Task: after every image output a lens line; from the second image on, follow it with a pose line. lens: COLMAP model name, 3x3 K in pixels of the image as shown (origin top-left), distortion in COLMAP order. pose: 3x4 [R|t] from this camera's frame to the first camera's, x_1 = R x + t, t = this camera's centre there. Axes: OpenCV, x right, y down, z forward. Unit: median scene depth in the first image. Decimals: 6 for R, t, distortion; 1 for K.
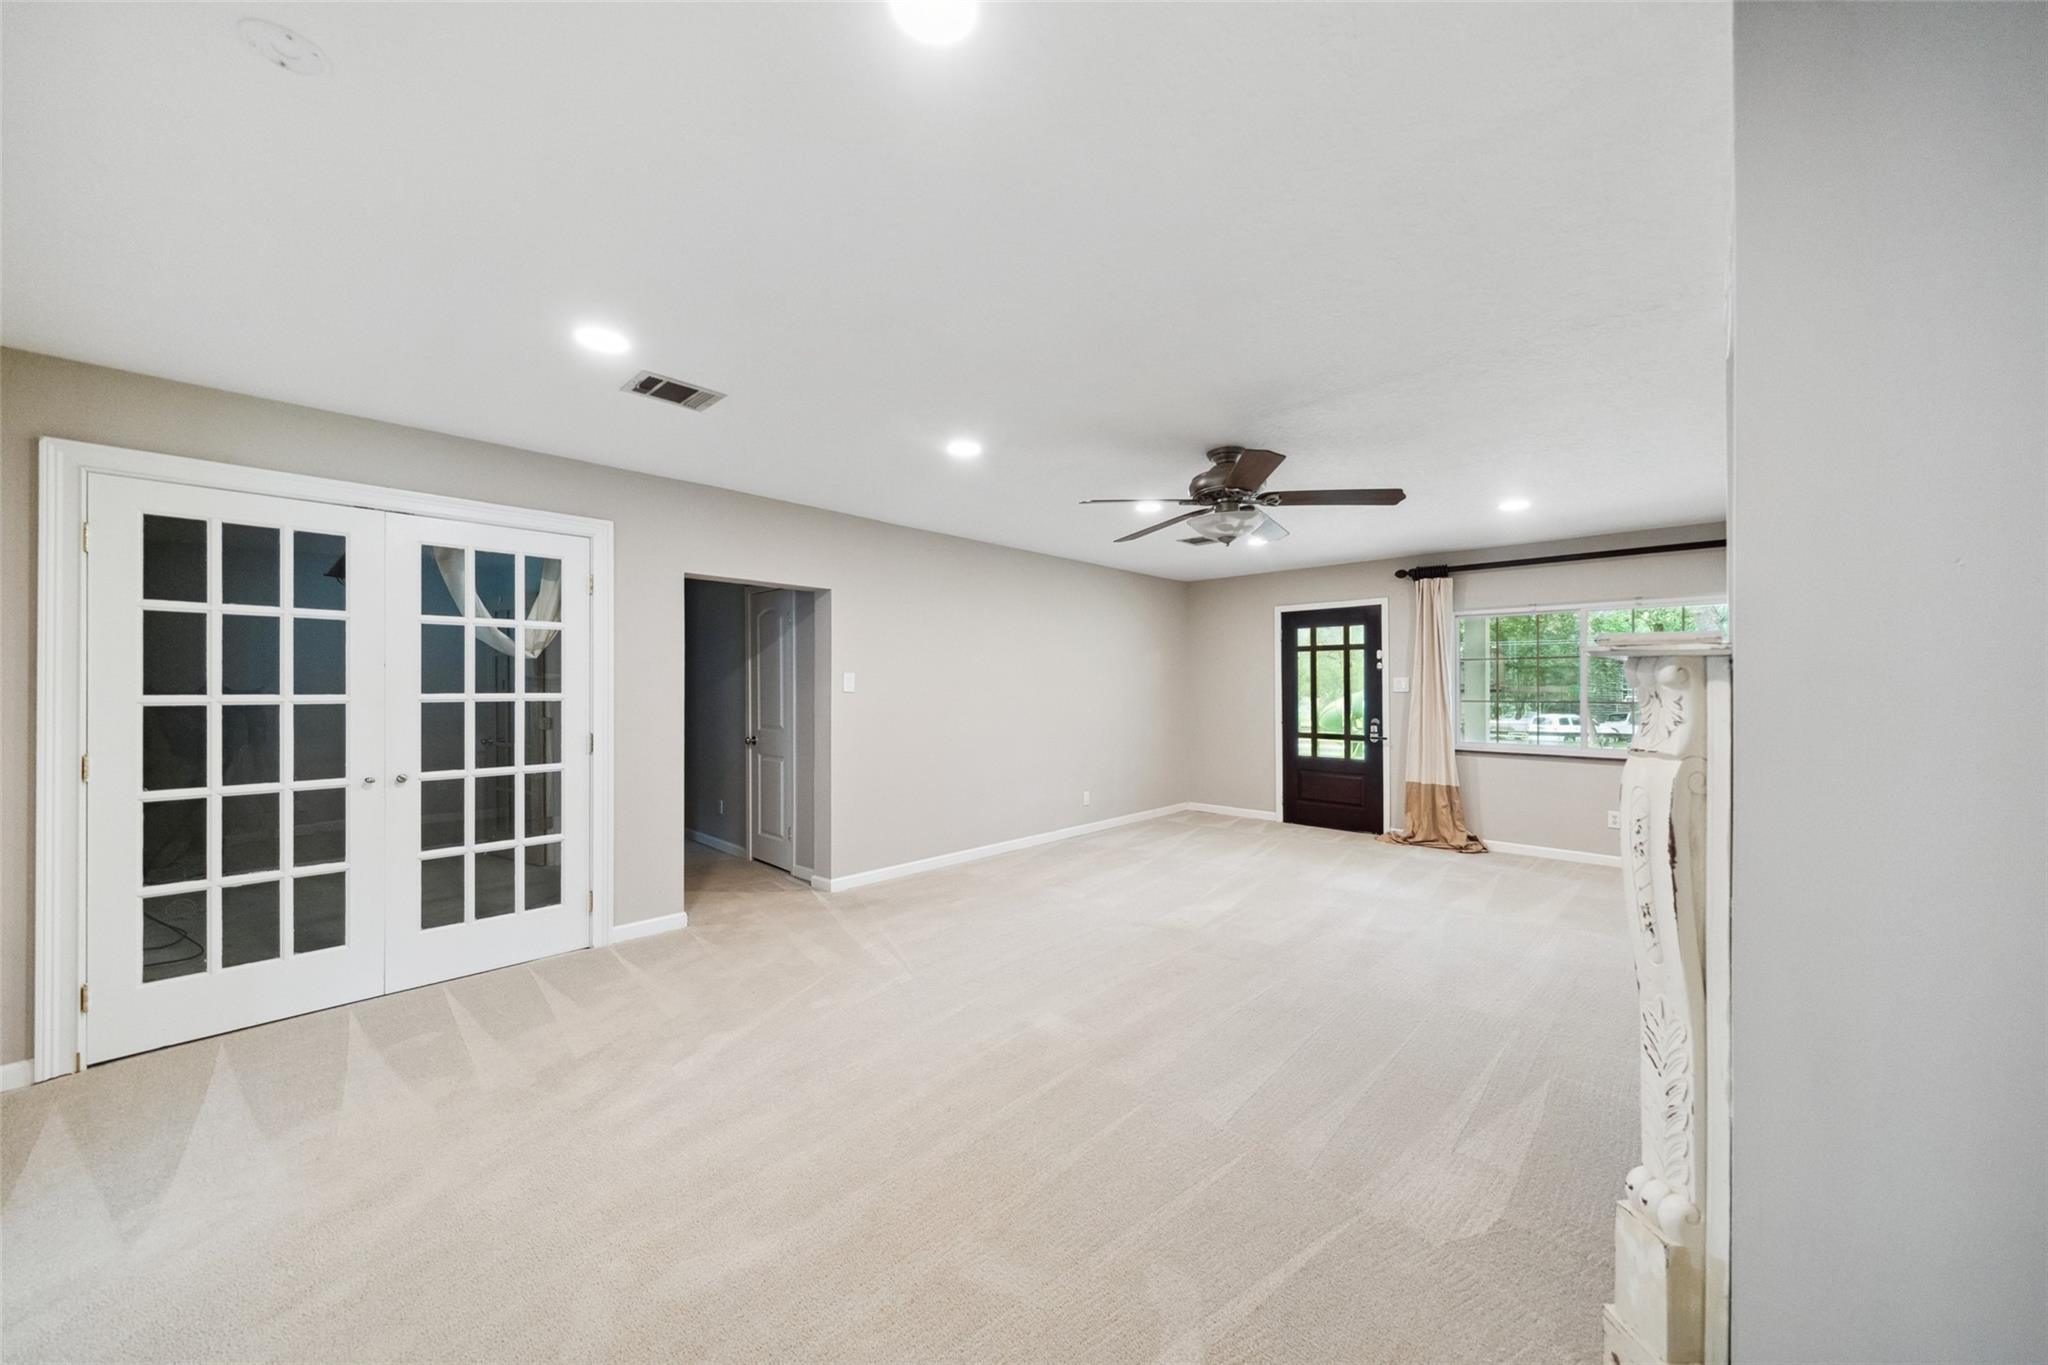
lens RADIAL K [[719.4, 0, 1024.0], [0, 719.4, 682.5], [0, 0, 1]] dist [0.000100, 0.000009]
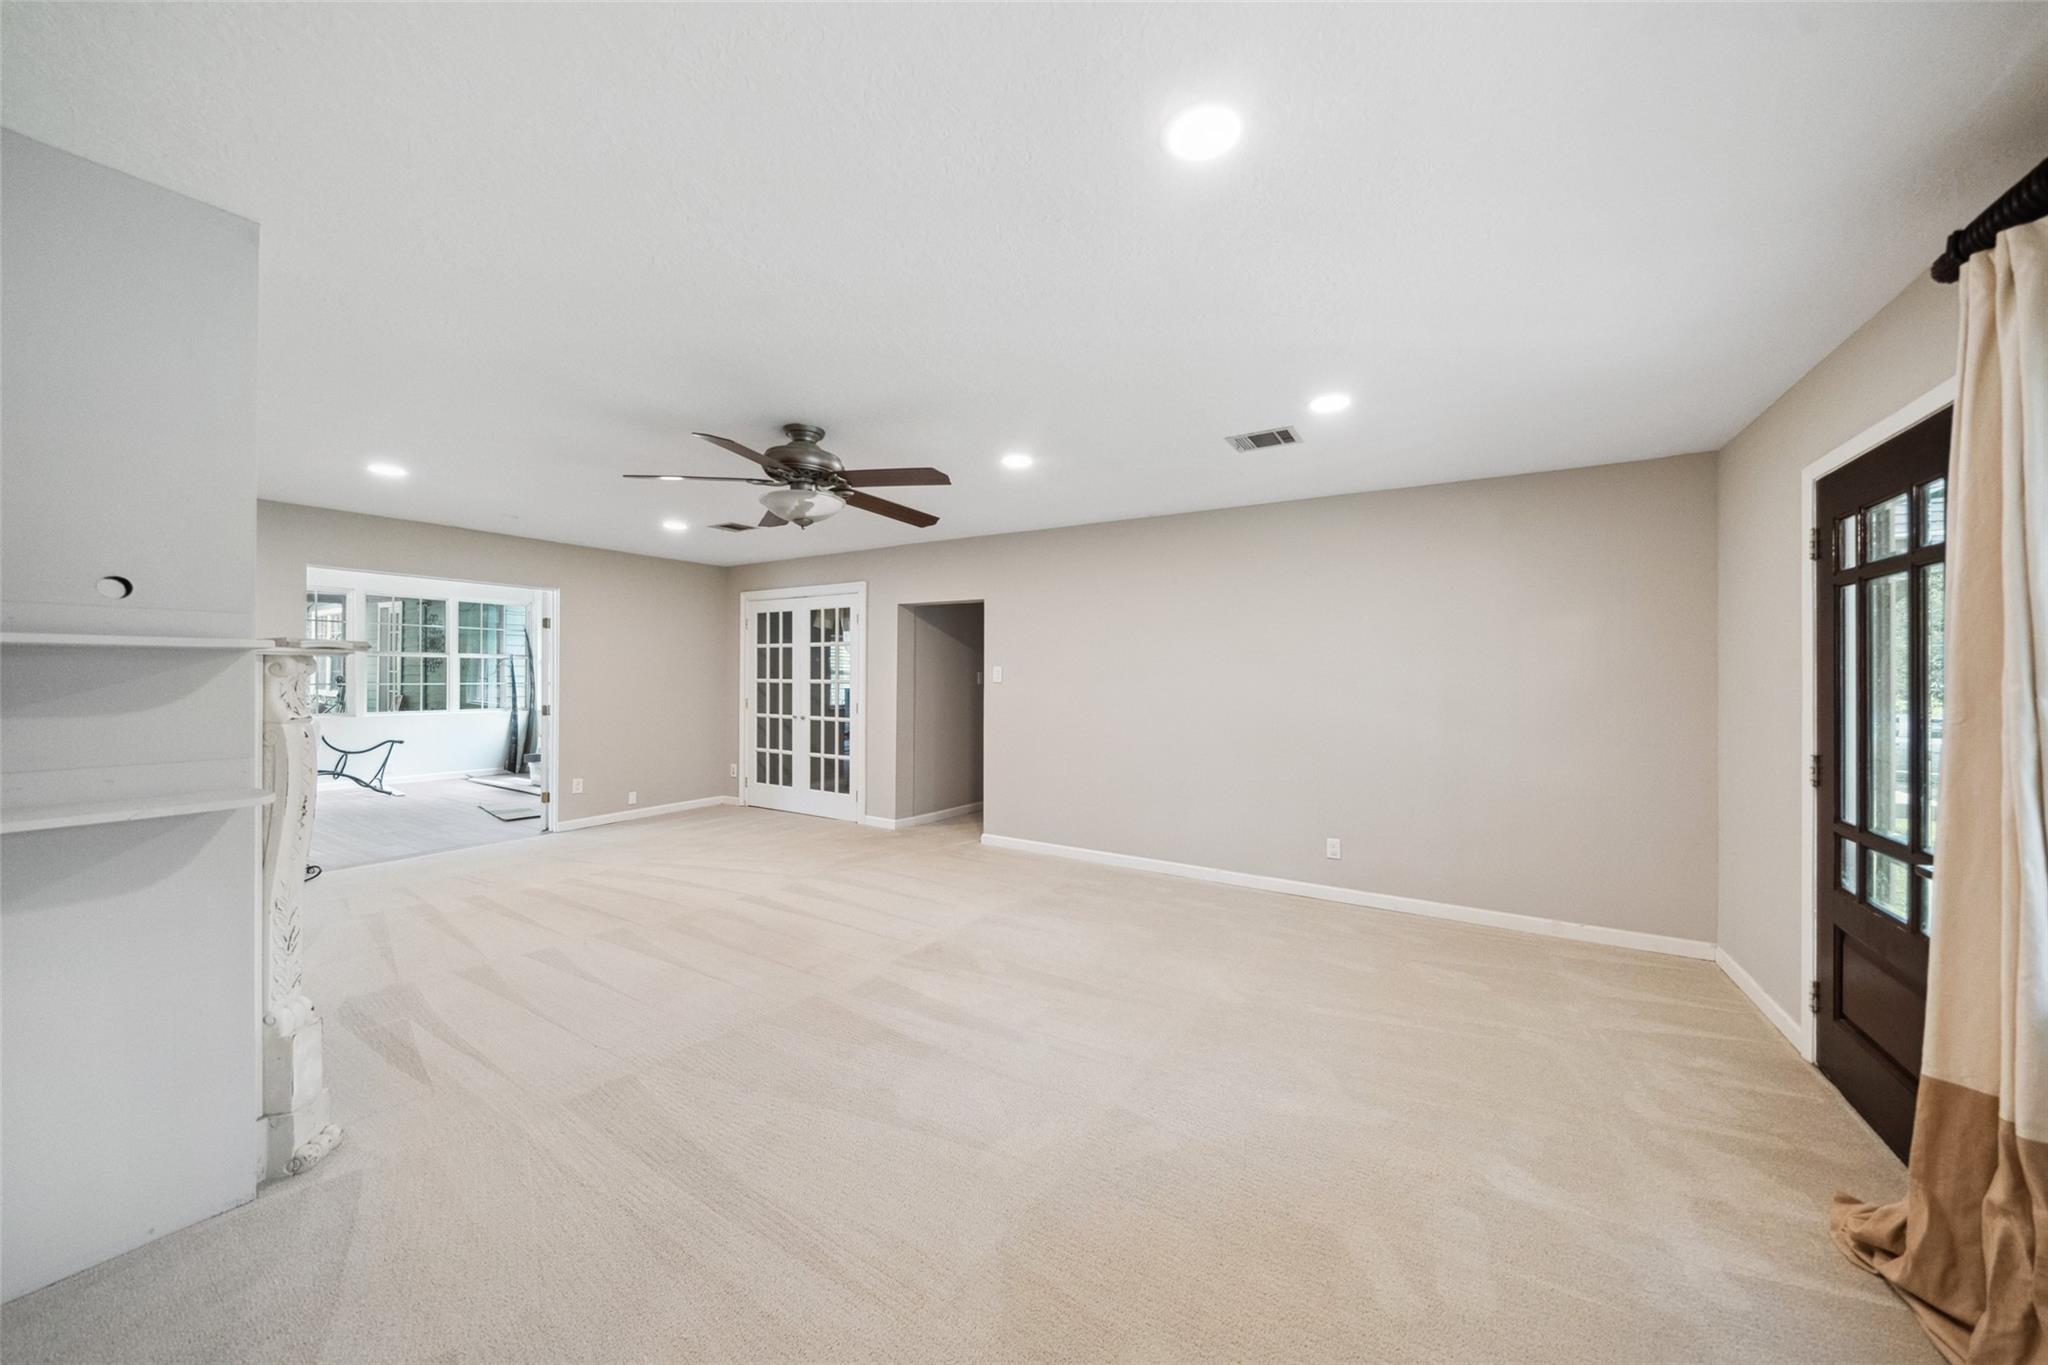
lens RADIAL K [[707.6, 0, 1031.4], [0, 707.6, 679.5], [0, 0, 1]] dist [-0.001092, -0.000042]
pose [[0.219690, 0.005208, -0.975556, 0.918824], [-0.000981, 0.999986, 0.005118, 0.002680], [0.975569, -0.000168, 0.219692, 0.795886]]
